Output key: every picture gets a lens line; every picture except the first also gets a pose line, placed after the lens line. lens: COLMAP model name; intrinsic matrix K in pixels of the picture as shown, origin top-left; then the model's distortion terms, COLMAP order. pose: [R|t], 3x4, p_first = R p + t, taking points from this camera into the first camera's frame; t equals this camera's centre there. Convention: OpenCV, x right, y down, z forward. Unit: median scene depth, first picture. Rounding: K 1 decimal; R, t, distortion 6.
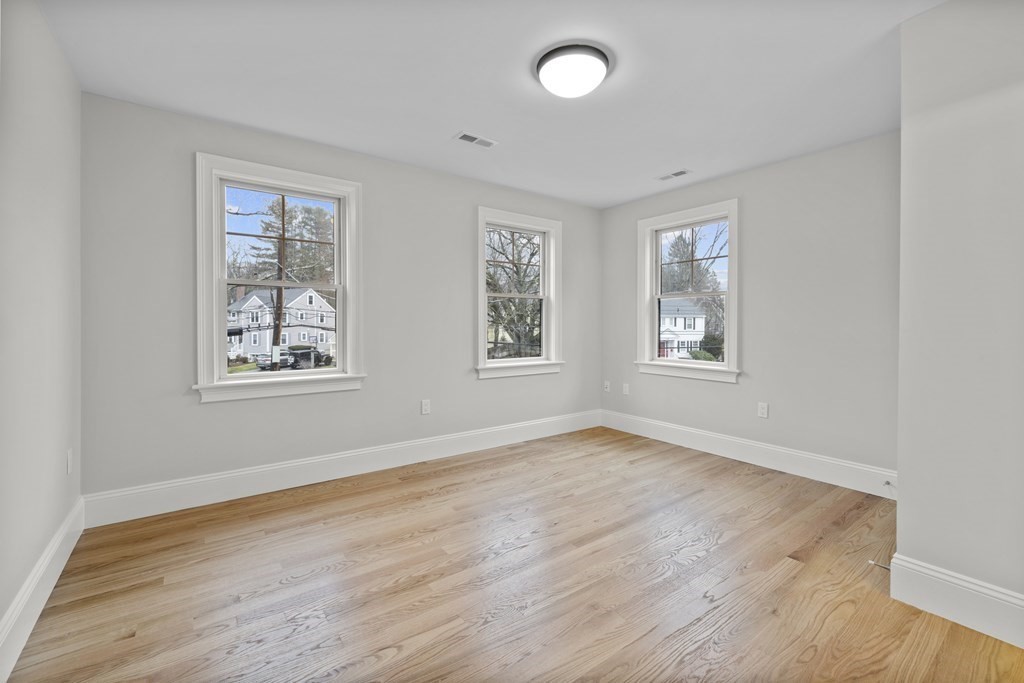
lens RADIAL K [[442.7, 0, 513.0], [0, 442.7, 335.2], [0, 0, 1]] dist [-0.021018, -0.000499]
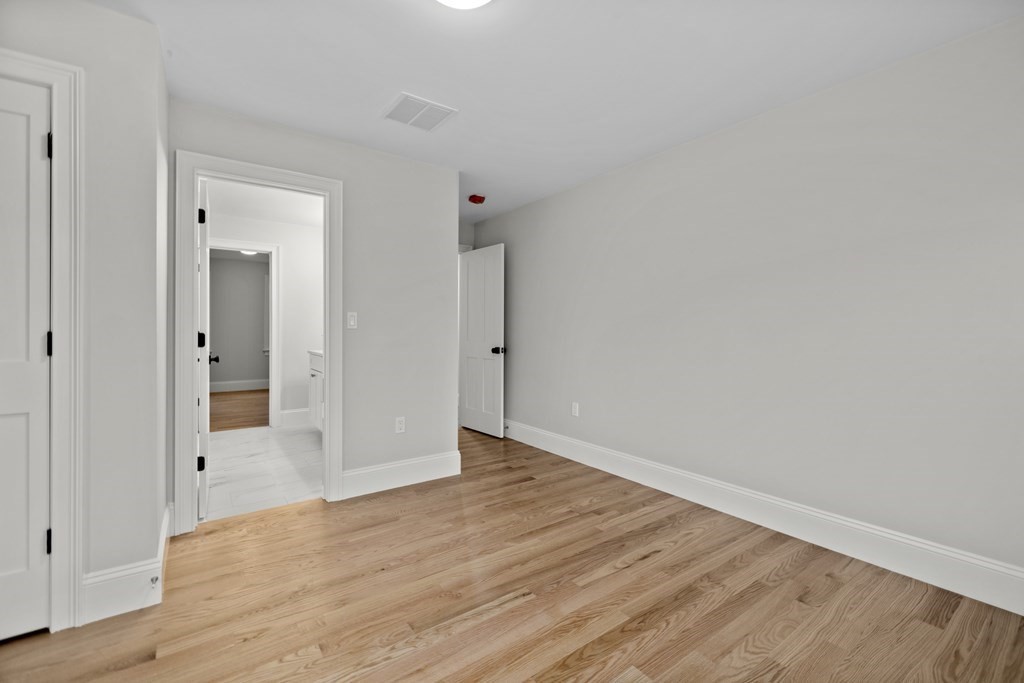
lens RADIAL K [[442.7, 0, 510.0], [0, 442.7, 335.5], [0, 0, 1]] dist [-0.021018, -0.000499]
pose [[-0.999906, -0.004260, 0.013009, 0.048764], [-0.003867, 0.999540, 0.030072, -0.050440], [-0.013131, 0.030019, -0.999463, 1.939128]]
